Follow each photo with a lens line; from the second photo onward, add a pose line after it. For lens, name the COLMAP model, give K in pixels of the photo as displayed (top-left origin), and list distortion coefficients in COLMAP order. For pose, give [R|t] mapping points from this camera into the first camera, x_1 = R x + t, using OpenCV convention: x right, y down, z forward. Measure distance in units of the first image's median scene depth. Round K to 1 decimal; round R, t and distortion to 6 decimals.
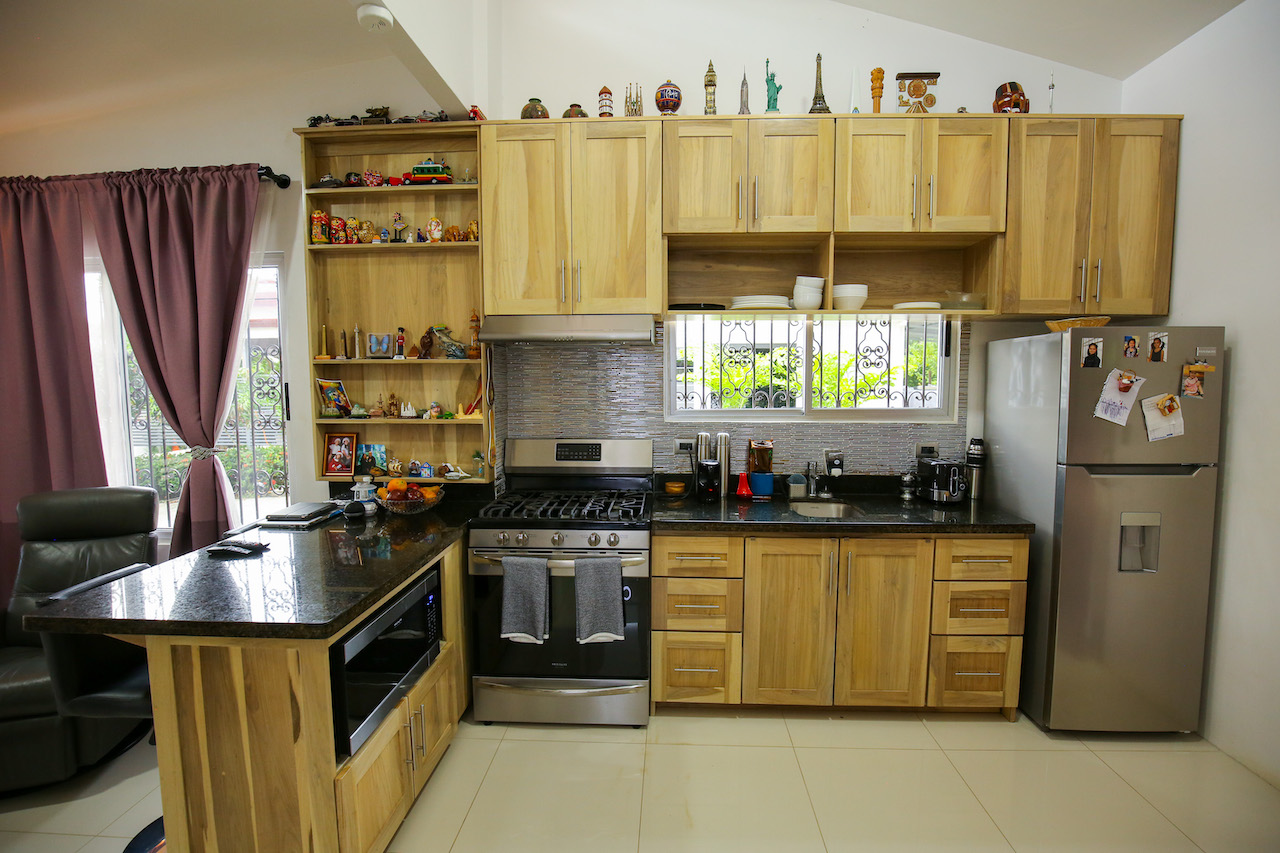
lens RADIAL K [[592.4, 0, 641.8], [0, 592.4, 422.5], [0, 0, 1]] dist [-0.001057, -0.000070]
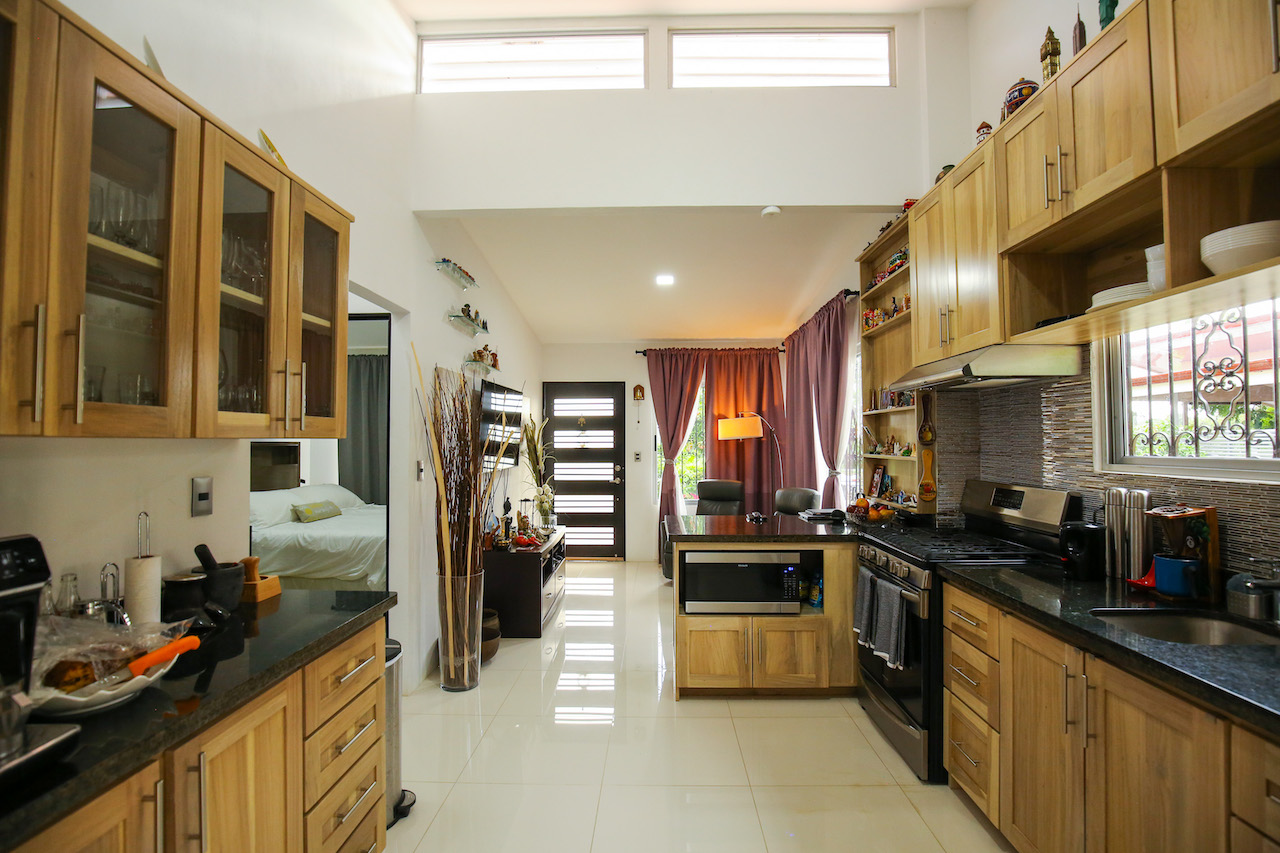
lens RADIAL K [[592.4, 0, 641.8], [0, 592.4, 422.5], [0, 0, 1]] dist [-0.001057, -0.000070]
pose [[0.028729, -0.028618, -0.999177, 0.928759], [-0.082092, 0.996146, -0.030892, 0.008561], [0.996211, 0.082912, 0.026269, 0.468020]]
